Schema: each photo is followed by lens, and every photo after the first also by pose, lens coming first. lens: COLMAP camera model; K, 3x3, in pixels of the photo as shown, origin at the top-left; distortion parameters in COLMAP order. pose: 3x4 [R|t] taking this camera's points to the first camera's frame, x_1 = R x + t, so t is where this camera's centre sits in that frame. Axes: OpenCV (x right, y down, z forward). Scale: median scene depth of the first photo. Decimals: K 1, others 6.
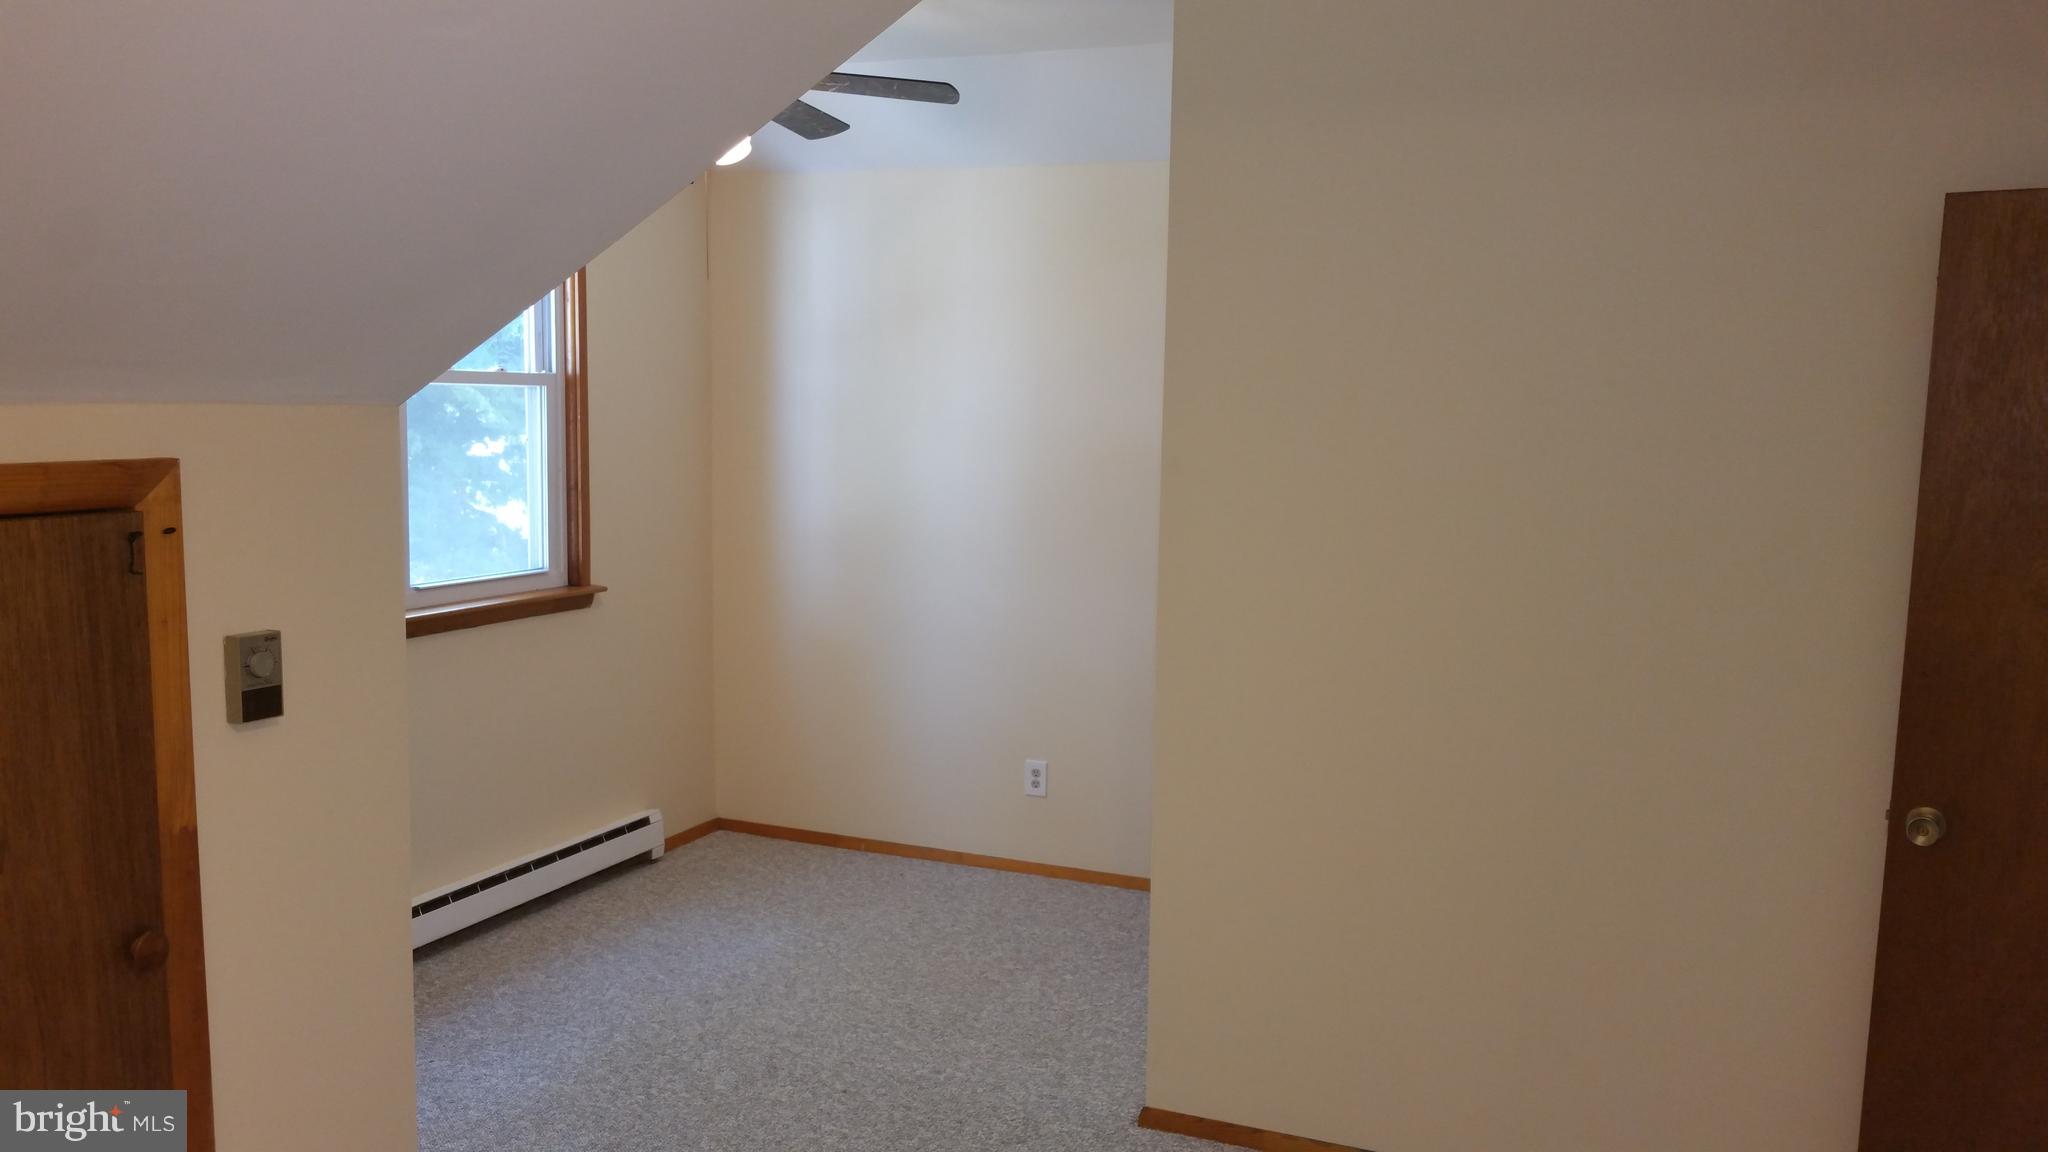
lens RADIAL K [[1620.3, 0, 1024.0], [0, 1620.3, 576.0], [0, 0, 1]] dist [-0.007349, -0.007891]
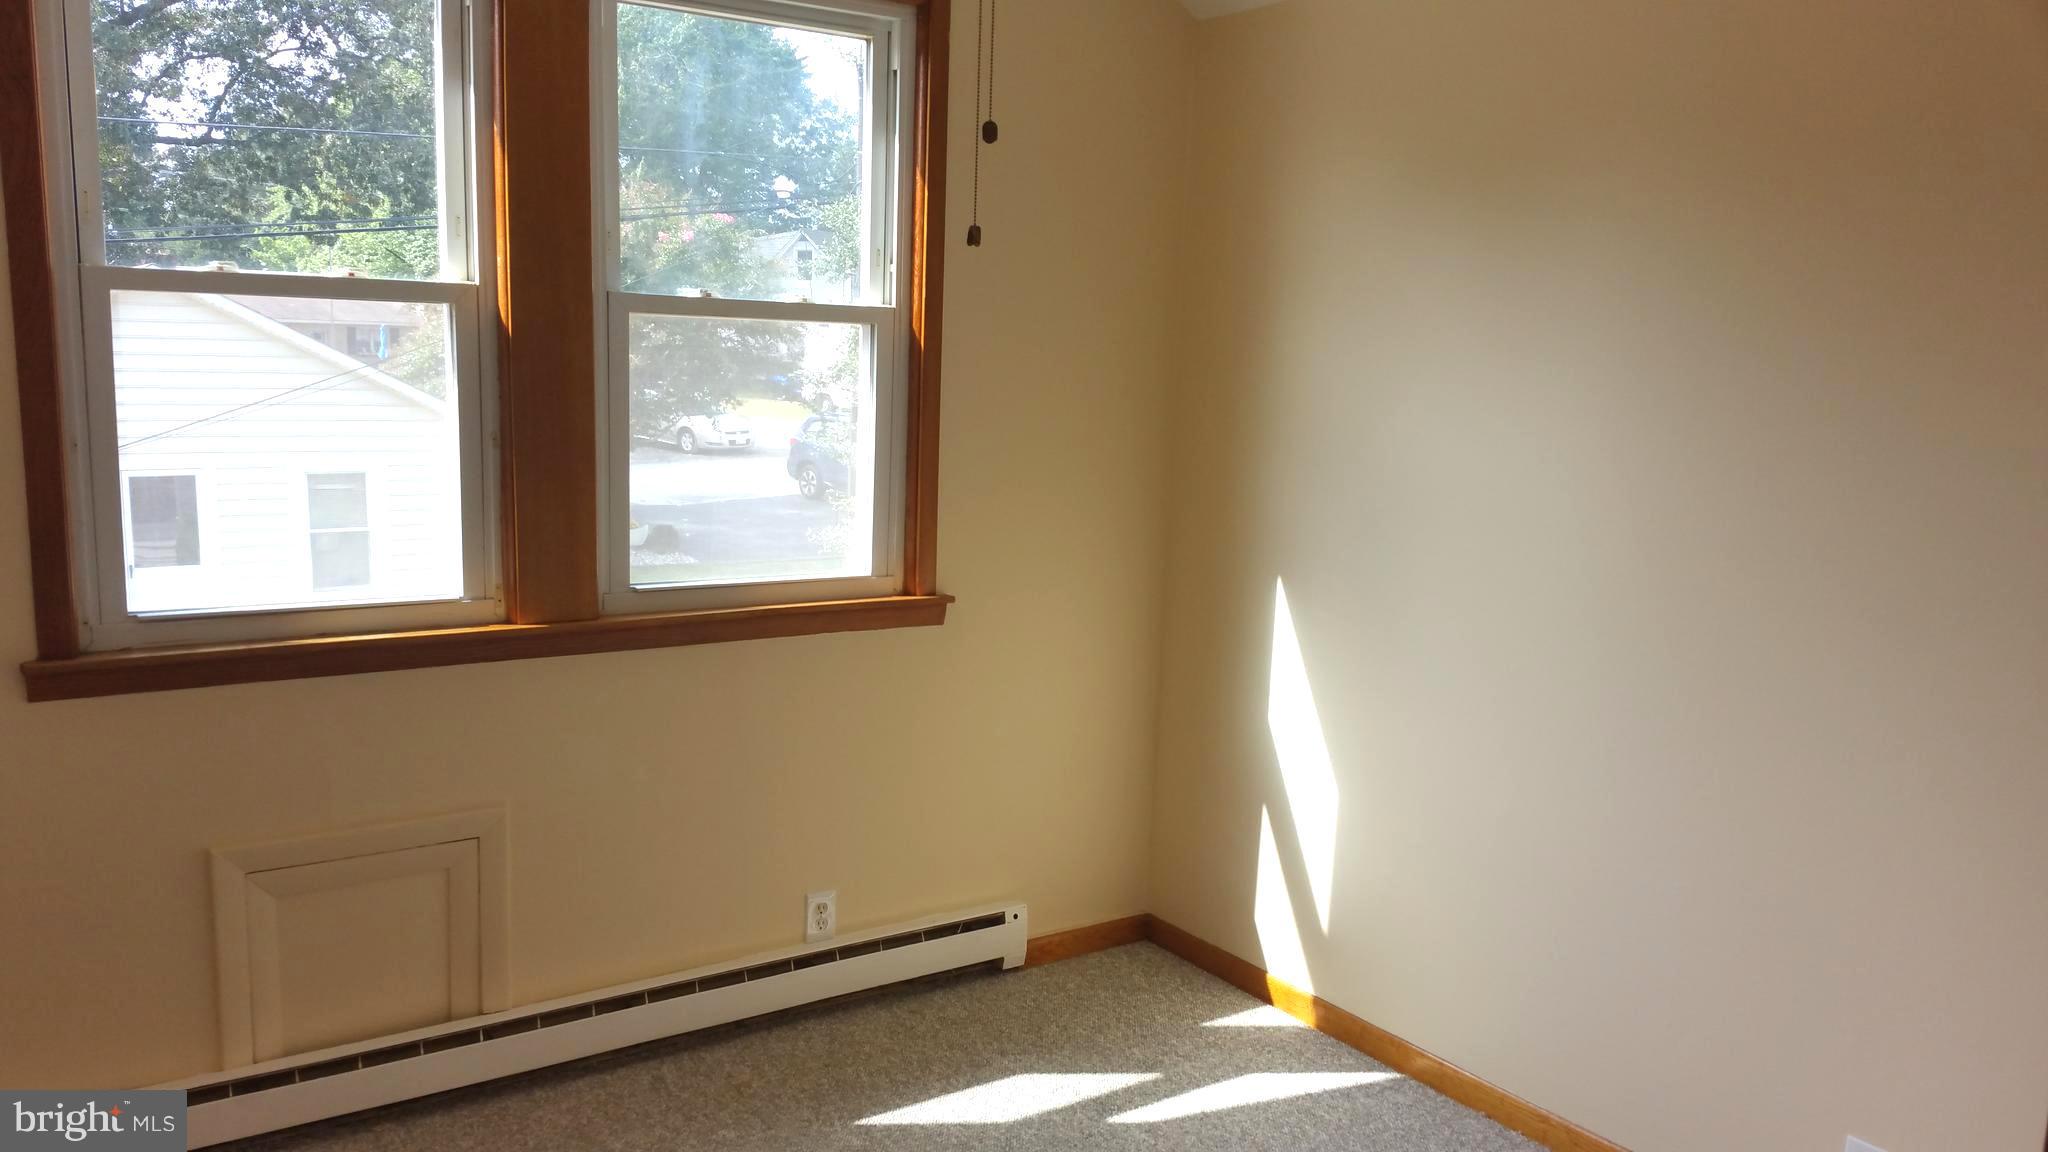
lens RADIAL K [[1620.3, 0, 1024.0], [0, 1620.3, 576.0], [0, 0, 1]] dist [-0.007349, -0.007891]
pose [[0.850826, 0.083654, -0.518746, 0.150679], [-0.072965, 0.996490, 0.041023, -0.036018], [0.520358, 0.002947, 0.853943, 0.386914]]
